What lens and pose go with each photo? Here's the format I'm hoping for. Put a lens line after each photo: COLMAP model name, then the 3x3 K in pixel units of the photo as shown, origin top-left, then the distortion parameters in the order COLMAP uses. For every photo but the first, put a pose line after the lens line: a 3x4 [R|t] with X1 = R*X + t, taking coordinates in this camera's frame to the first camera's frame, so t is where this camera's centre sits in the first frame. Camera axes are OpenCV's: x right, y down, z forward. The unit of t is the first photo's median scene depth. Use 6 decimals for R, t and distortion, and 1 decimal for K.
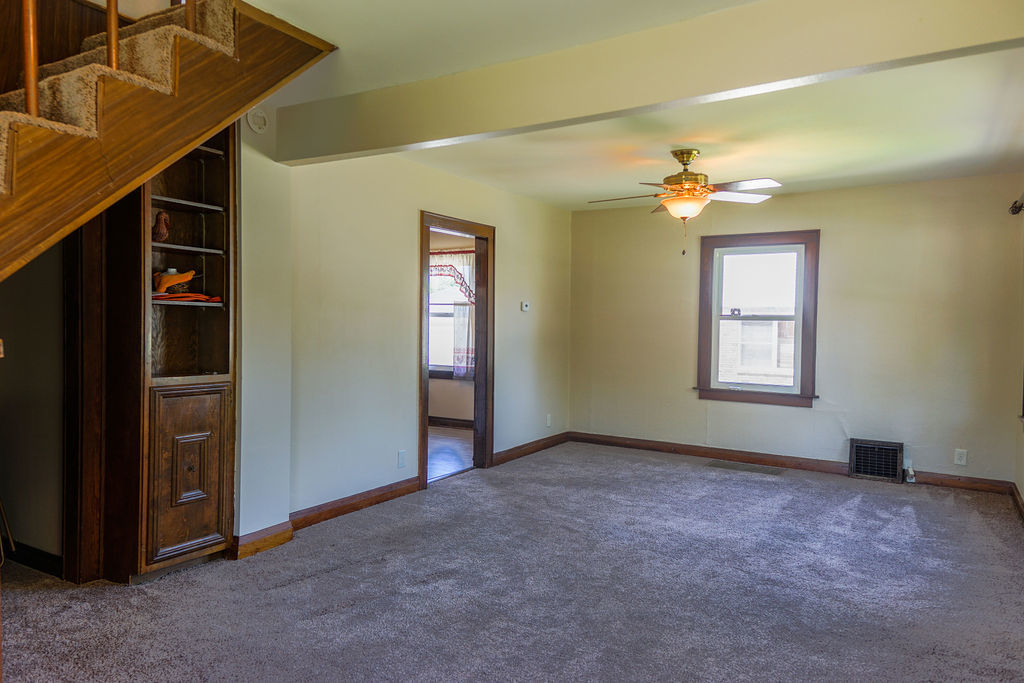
lens RADIAL K [[695.6, 0, 512.0], [0, 695.6, 341.5], [0, 0, 1]] dist [0.101854, -0.001422]
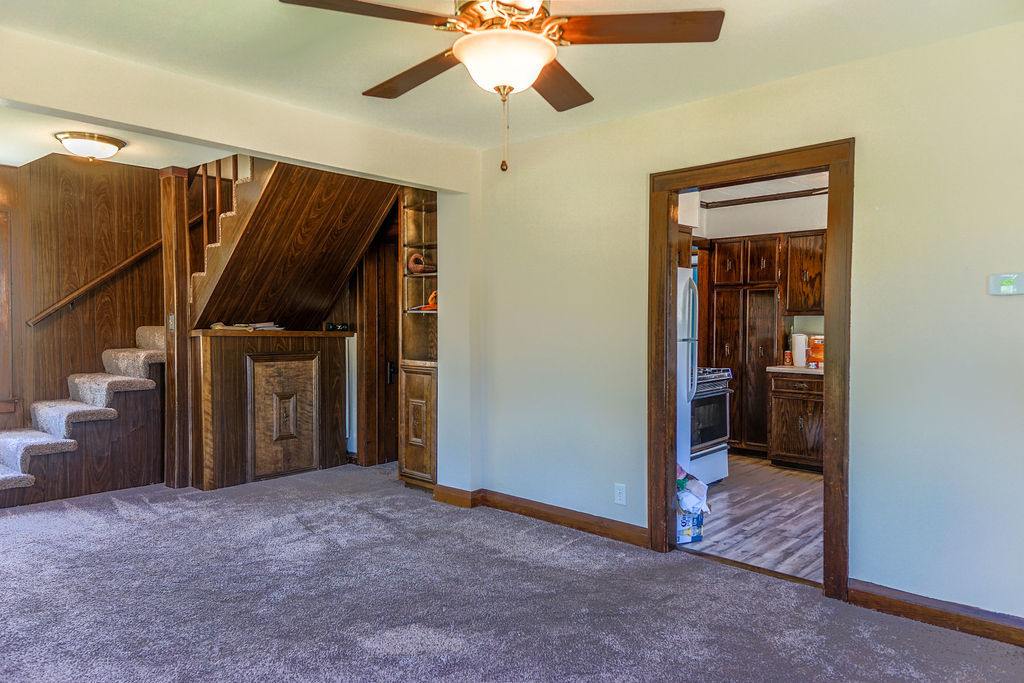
lens RADIAL K [[703.8, 0, 507.2], [0, 703.8, 344.2], [0, 0, 1]] dist [0.089994, -0.003999]
pose [[-0.203460, 0.016513, -0.978944, 0.612126], [-0.034724, 0.999107, 0.024070, -0.017733], [0.978467, 0.038891, -0.202704, 0.953416]]
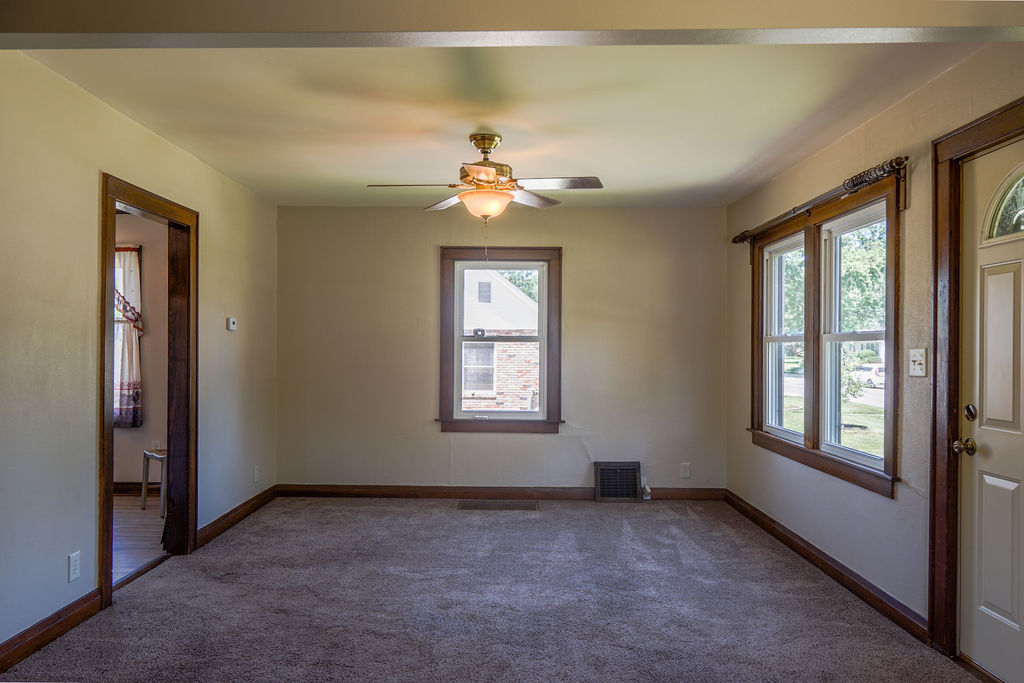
lens RADIAL K [[709.7, 0, 509.3], [0, 709.7, 345.9], [0, 0, 1]] dist [0.003149, -0.003030]
pose [[0.861117, -0.007160, 0.508356, -0.133353], [0.021537, 0.999517, -0.022403, -0.004666], [-0.507950, 0.030240, 0.860856, 0.238839]]
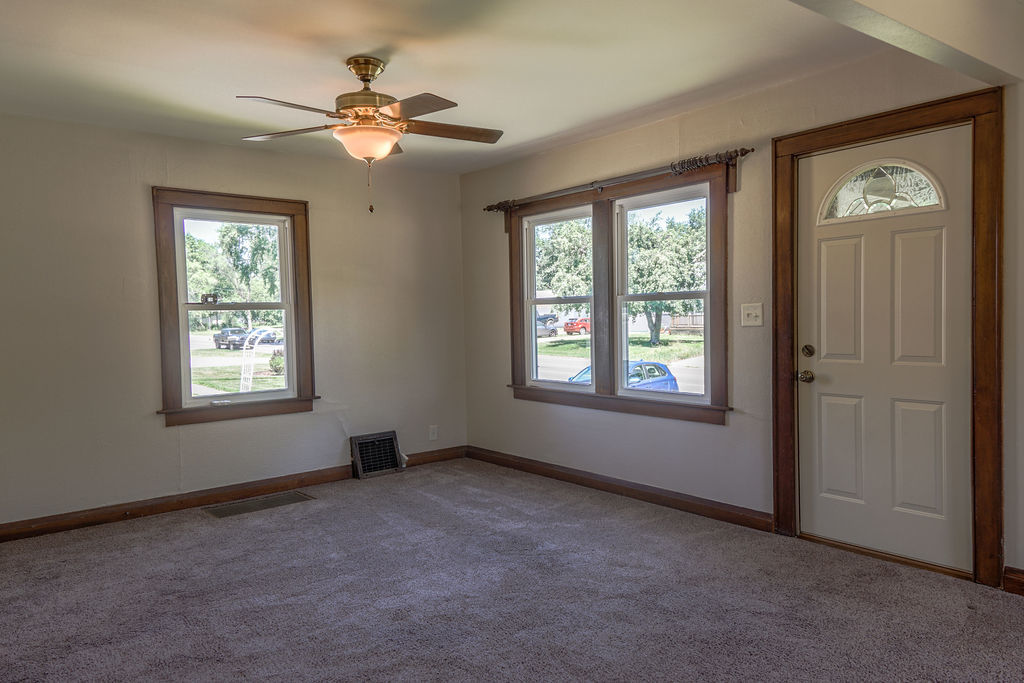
lens RADIAL K [[703.8, 0, 507.2], [0, 703.8, 344.2], [0, 0, 1]] dist [0.089994, -0.003999]
pose [[0.345133, -0.061775, 0.936519, -0.329309], [0.055391, 0.997433, 0.045380, -0.014178], [-0.936918, 0.036213, 0.347669, 0.548131]]
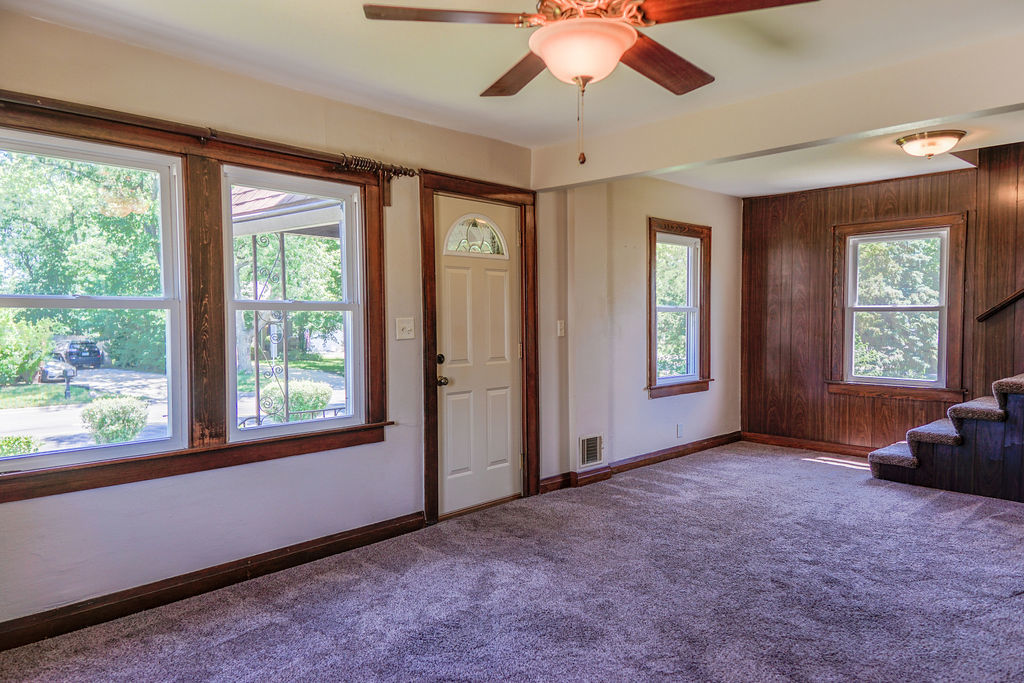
lens RADIAL K [[703.8, 0, 507.2], [0, 703.8, 344.2], [0, 0, 1]] dist [0.089994, -0.003999]
pose [[-0.971396, -0.024317, 0.236216, 0.155527], [-0.006824, 0.997191, 0.074590, -0.037677], [-0.237366, 0.070845, -0.968833, 1.273709]]
